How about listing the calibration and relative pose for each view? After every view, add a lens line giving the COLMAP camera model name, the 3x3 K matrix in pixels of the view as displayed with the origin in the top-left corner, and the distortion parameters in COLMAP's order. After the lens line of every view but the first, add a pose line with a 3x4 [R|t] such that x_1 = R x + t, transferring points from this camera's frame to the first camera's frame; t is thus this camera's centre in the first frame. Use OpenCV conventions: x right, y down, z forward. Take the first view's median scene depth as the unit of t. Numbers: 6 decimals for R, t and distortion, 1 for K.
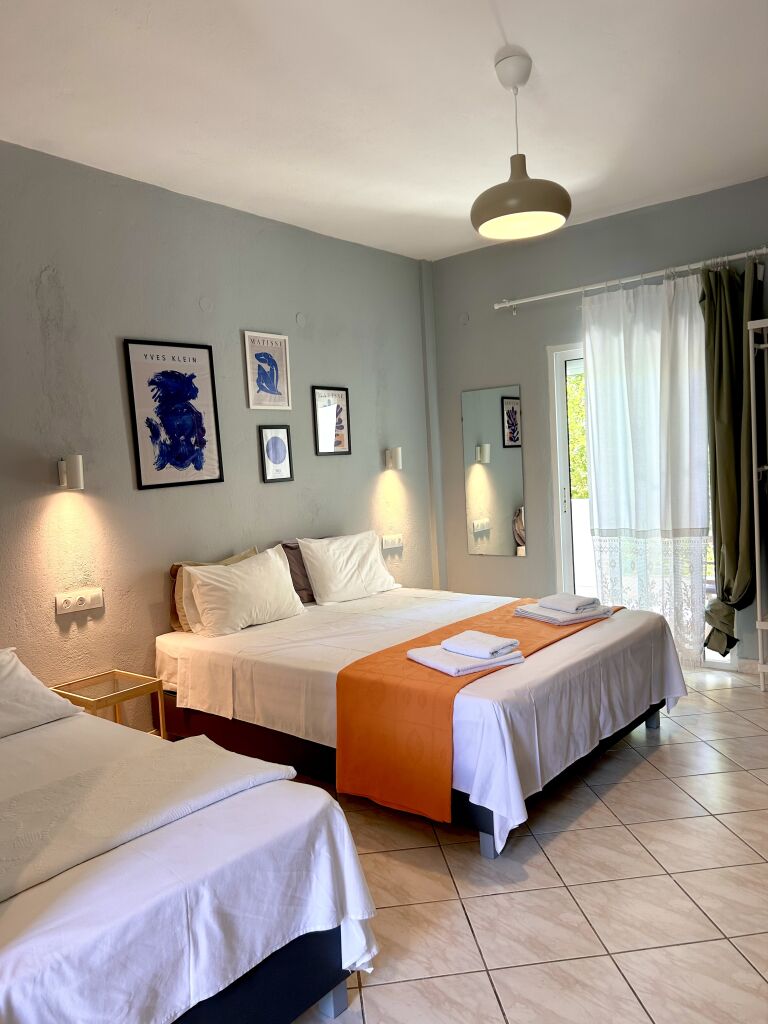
lens RADIAL K [[780.0, 0, 384.0], [0, 780.0, 512.0], [0, 0, 1]] dist [0.063187, -0.068036]
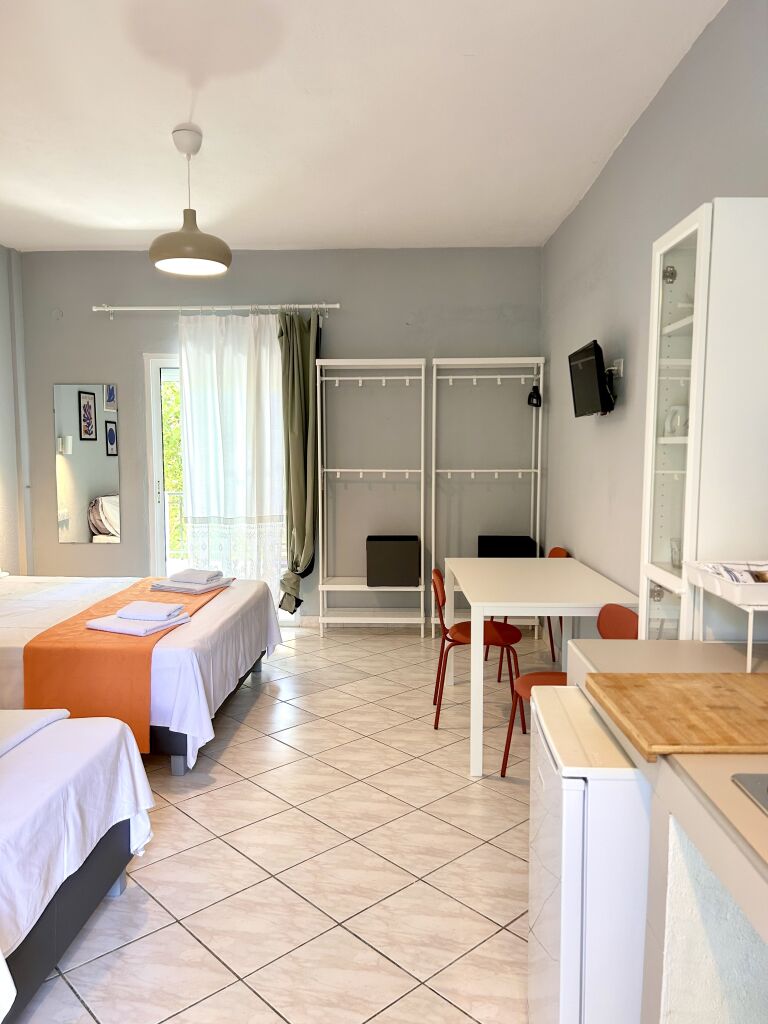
lens RADIAL K [[780.0, 0, 384.0], [0, 780.0, 512.0], [0, 0, 1]] dist [0.063187, -0.068036]
pose [[0.804323, 0.001837, 0.594190, -0.215826], [-0.005321, 0.999977, 0.004111, 0.009402], [-0.594169, -0.006468, 0.804314, -0.118671]]
